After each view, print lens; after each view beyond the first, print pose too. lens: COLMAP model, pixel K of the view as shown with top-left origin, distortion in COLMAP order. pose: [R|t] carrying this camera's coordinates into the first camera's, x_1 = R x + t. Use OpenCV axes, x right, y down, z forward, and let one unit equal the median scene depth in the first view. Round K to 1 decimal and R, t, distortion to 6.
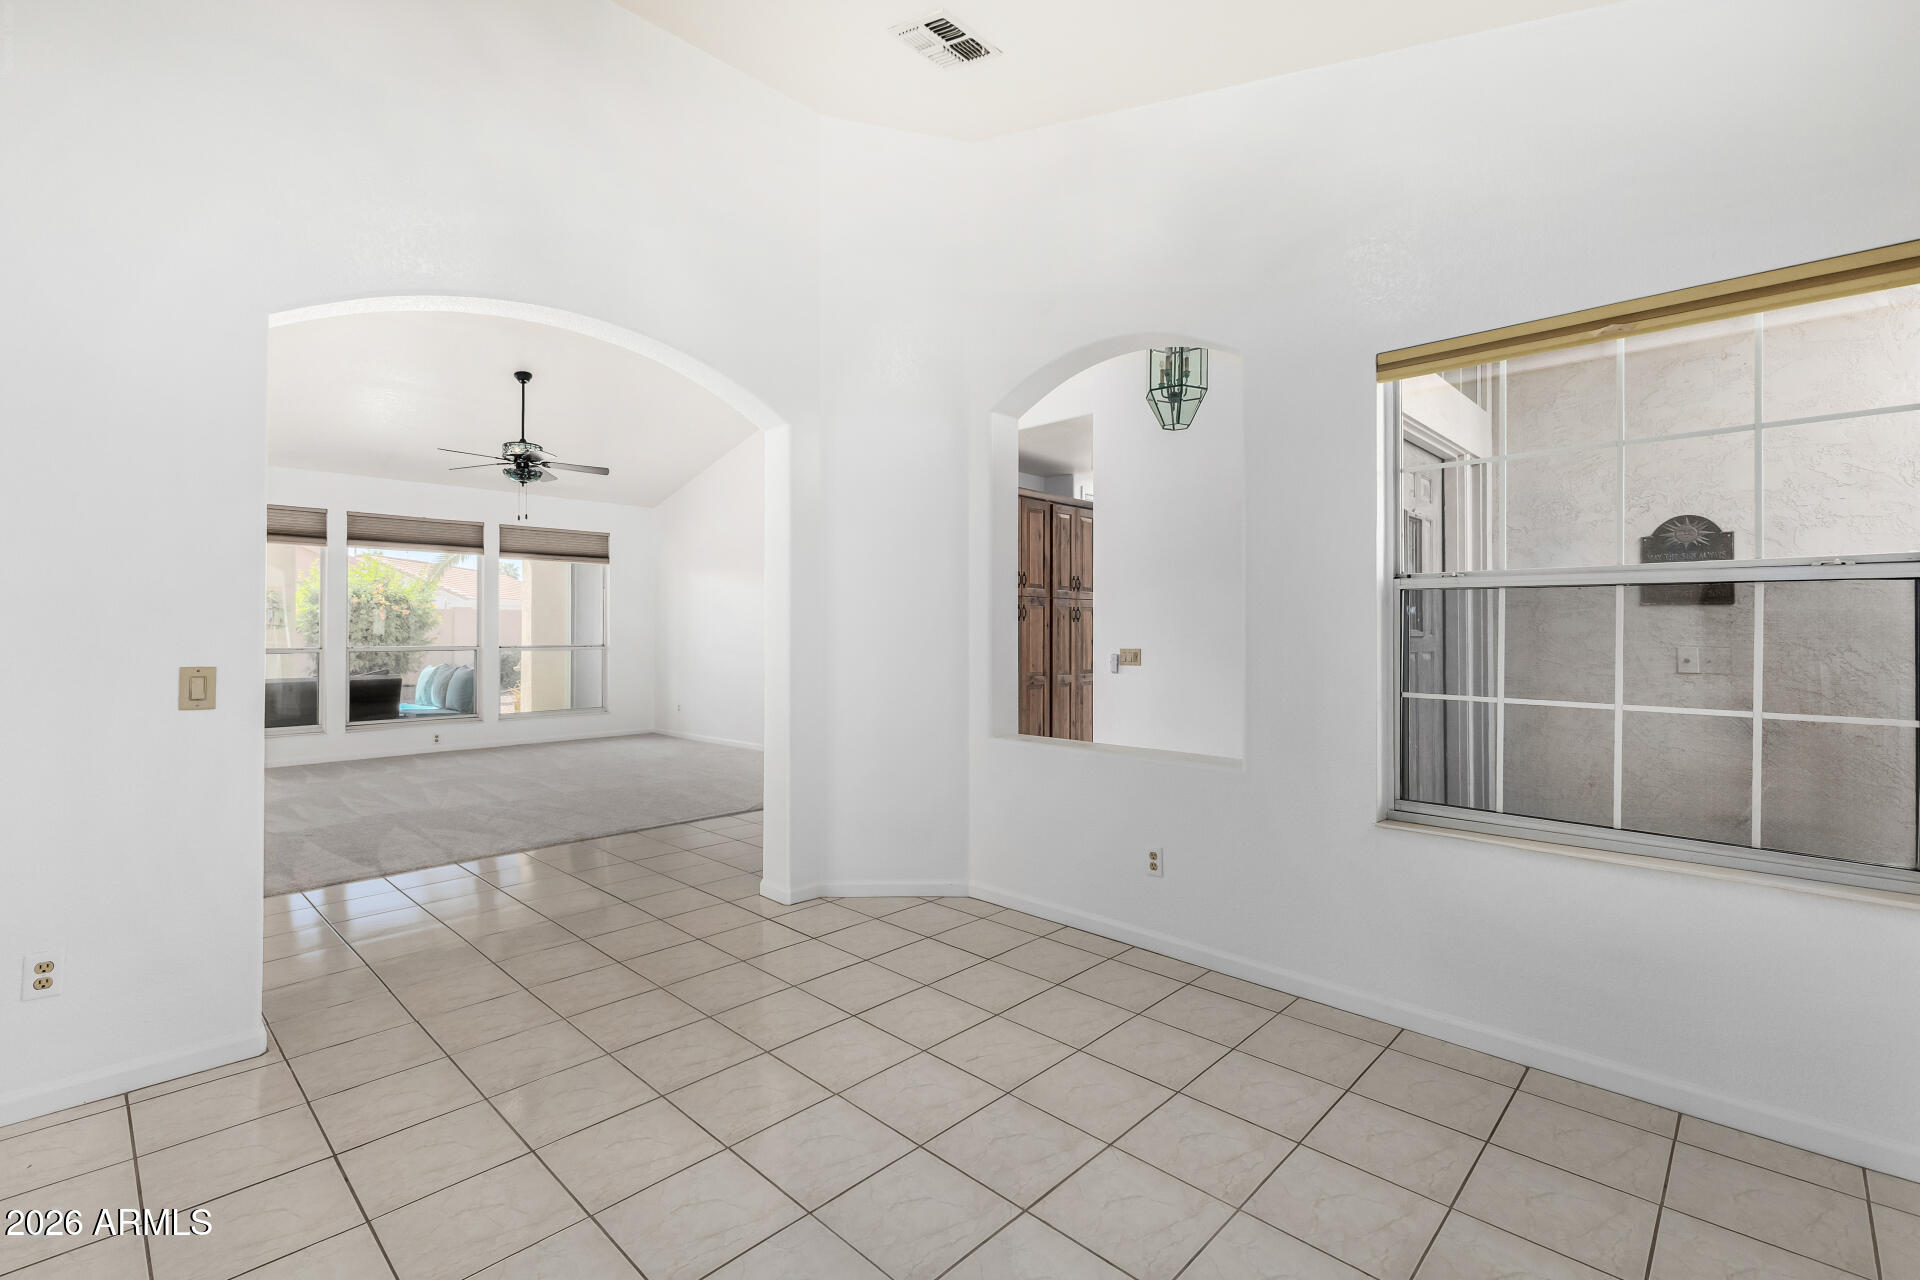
lens RADIAL K [[832.7, 0, 968.6], [0, 832.7, 629.6], [0, 0, 1]] dist [0.001833, 0.000158]
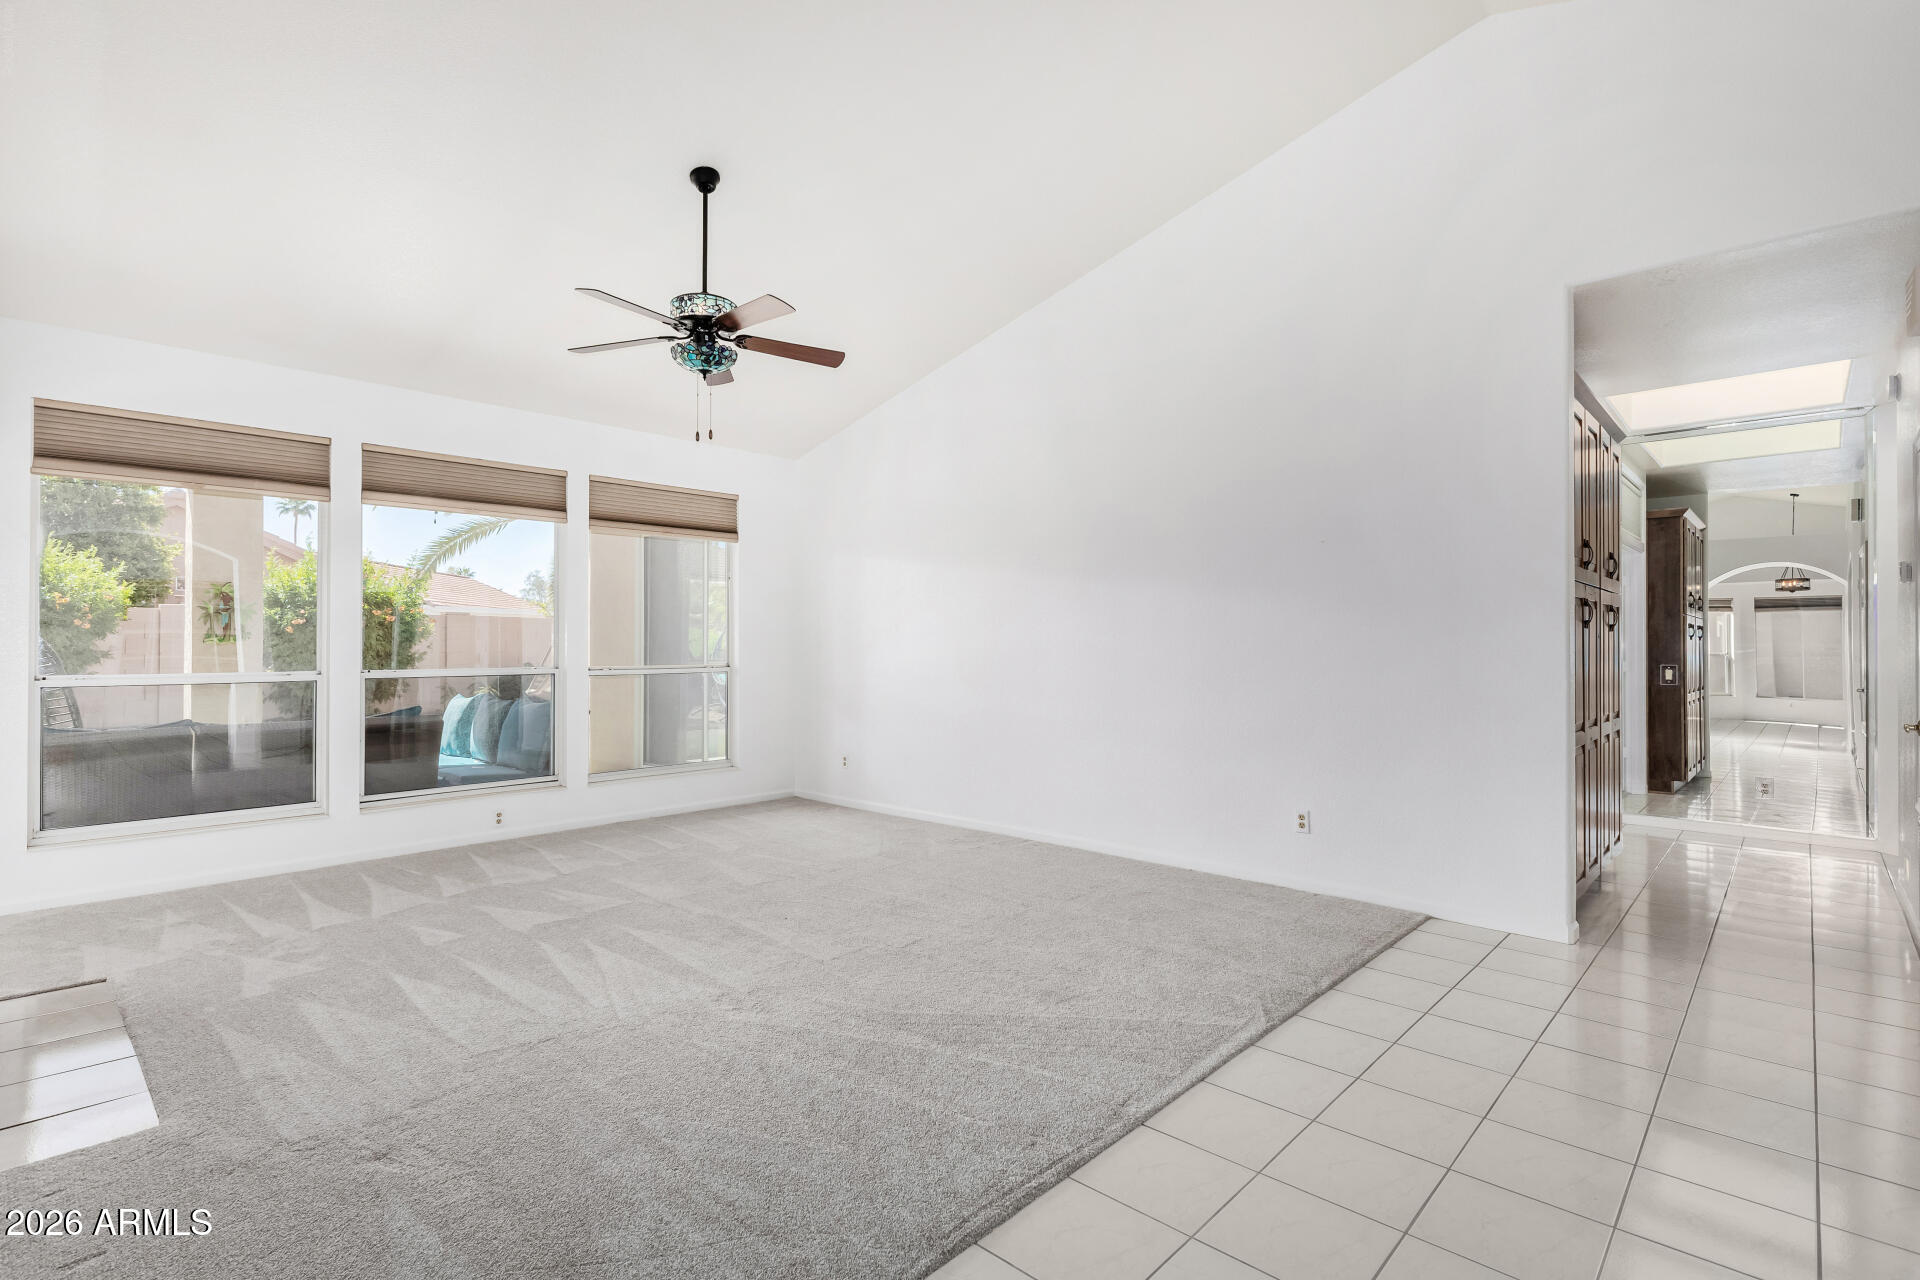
lens RADIAL K [[911.3, 0, 960.0], [0, 911.3, 640.0], [0, 0, 1]] dist [-0.000856, -0.000388]
pose [[0.999999, -0.000652, -0.000850, -0.287063], [0.000651, 0.999999, -0.001272, -0.000193], [0.000851, 0.001272, 0.999999, 0.315452]]
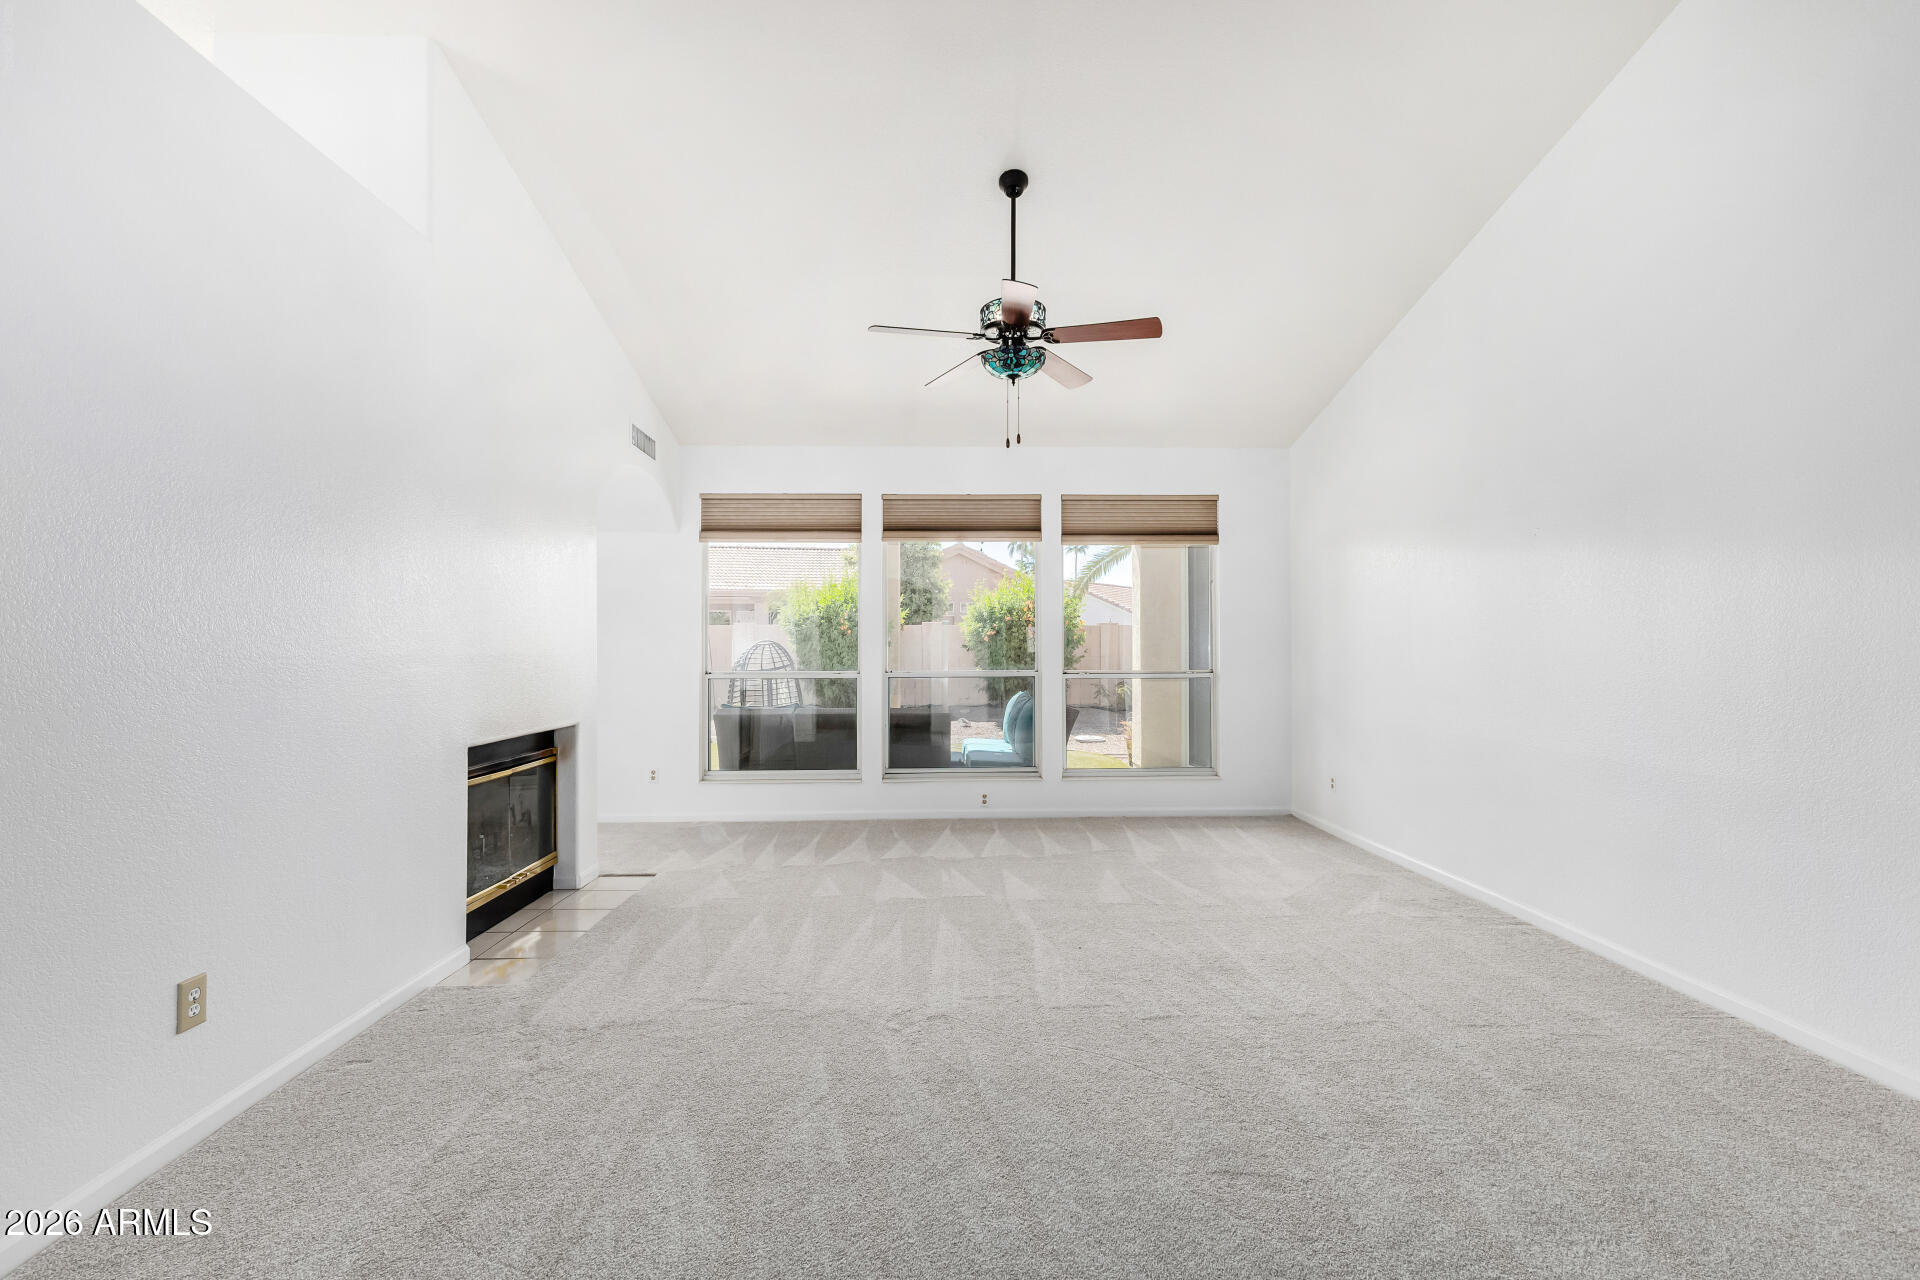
lens RADIAL K [[828.9, 0, 959.3], [0, 828.9, 643.8], [0, 0, 1]] dist [0.002351, 0.000120]
pose [[0.705785, -0.007408, -0.708388, -0.139700], [0.005524, 0.999972, -0.004953, -0.000307], [0.708405, -0.000417, 0.705806, 0.464076]]
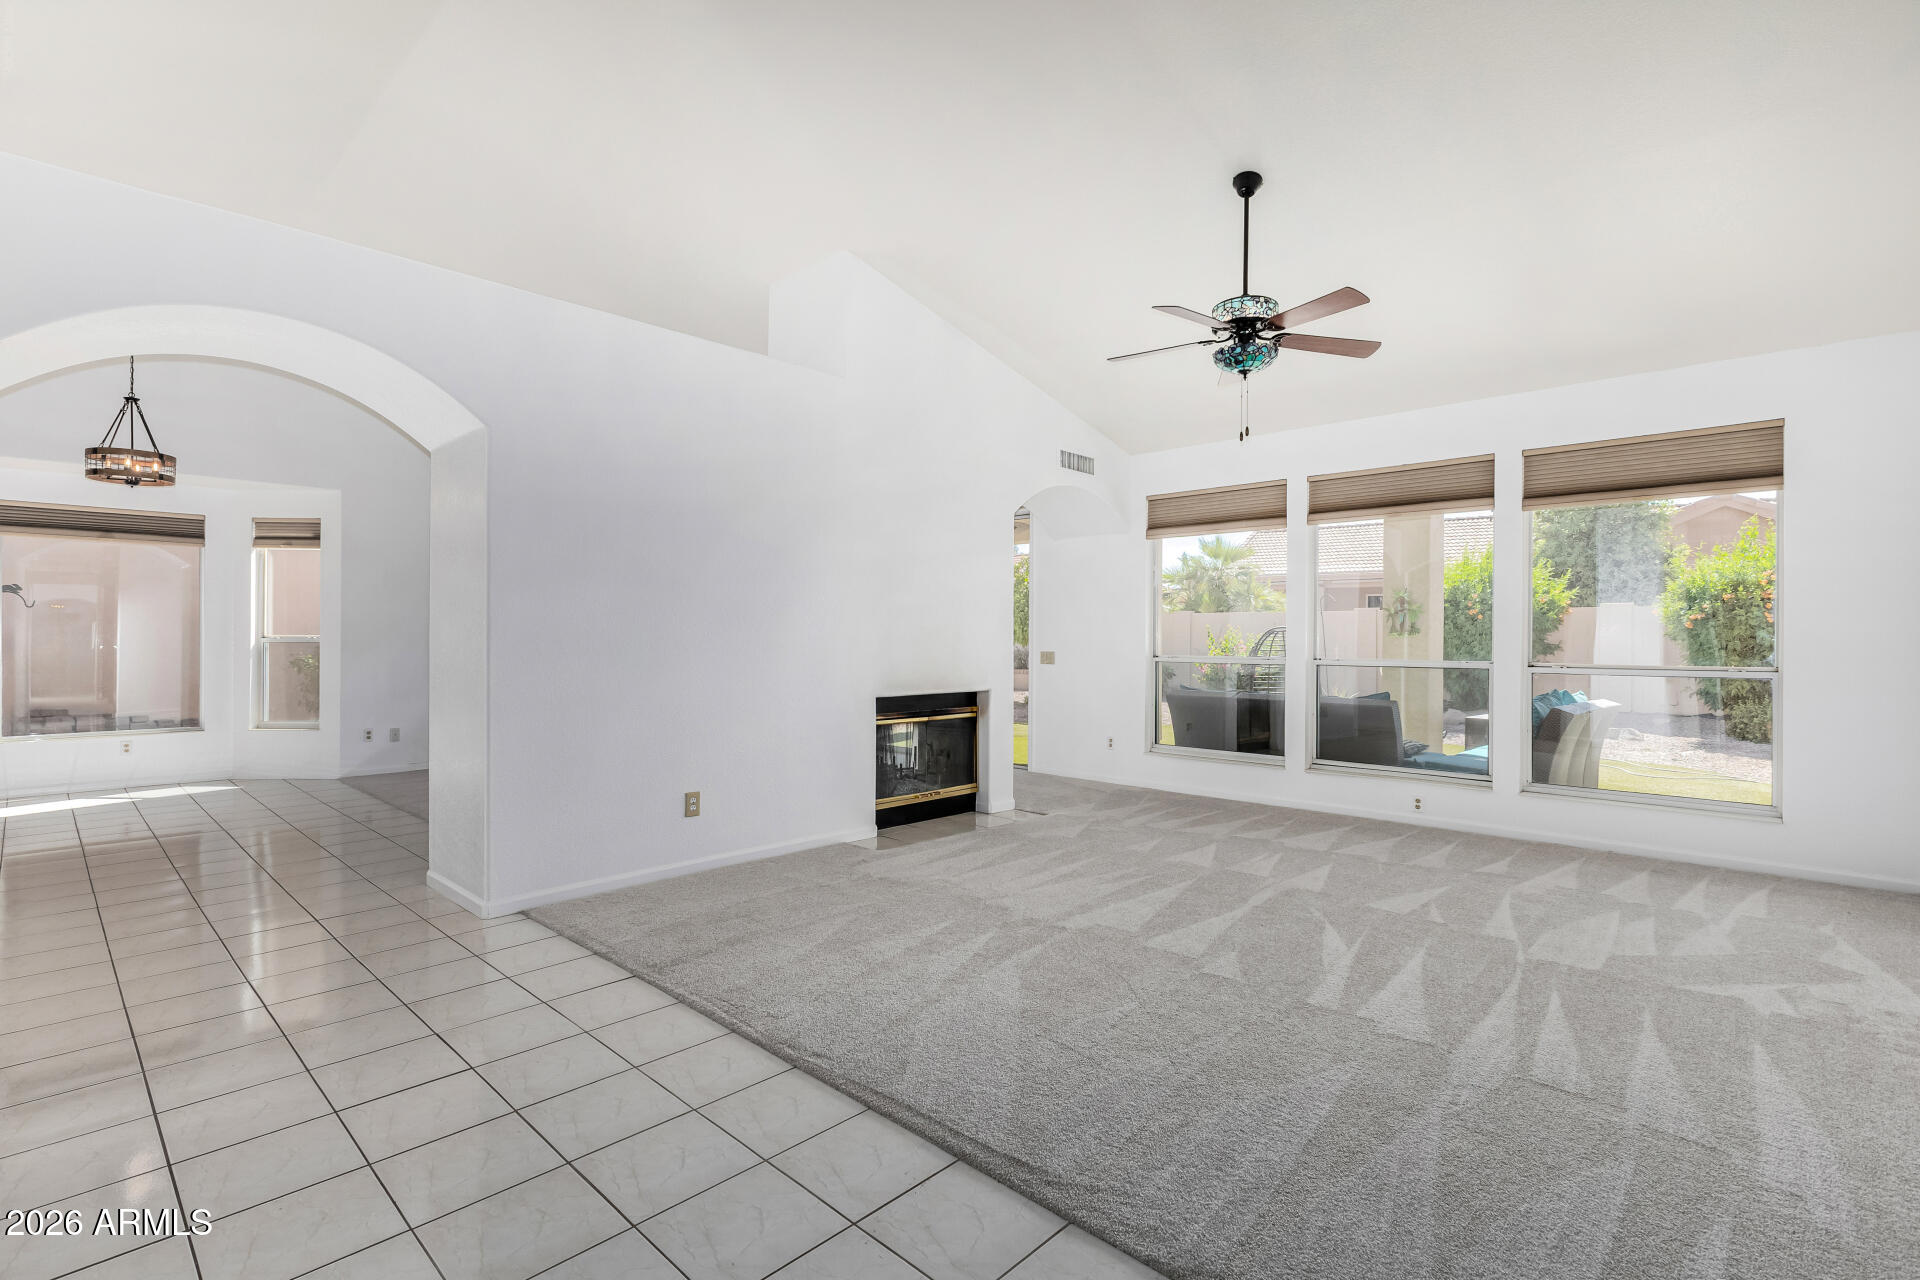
lens RADIAL K [[895.4, 0, 976.7], [0, 895.4, 637.3], [0, 0, 1]] dist [0.001157, -0.000088]
pose [[-0.005748, 0.000753, -0.999983, 0.055556], [-0.002223, 0.999997, 0.000766, 0.001905], [0.999981, 0.002228, -0.005746, 0.642872]]
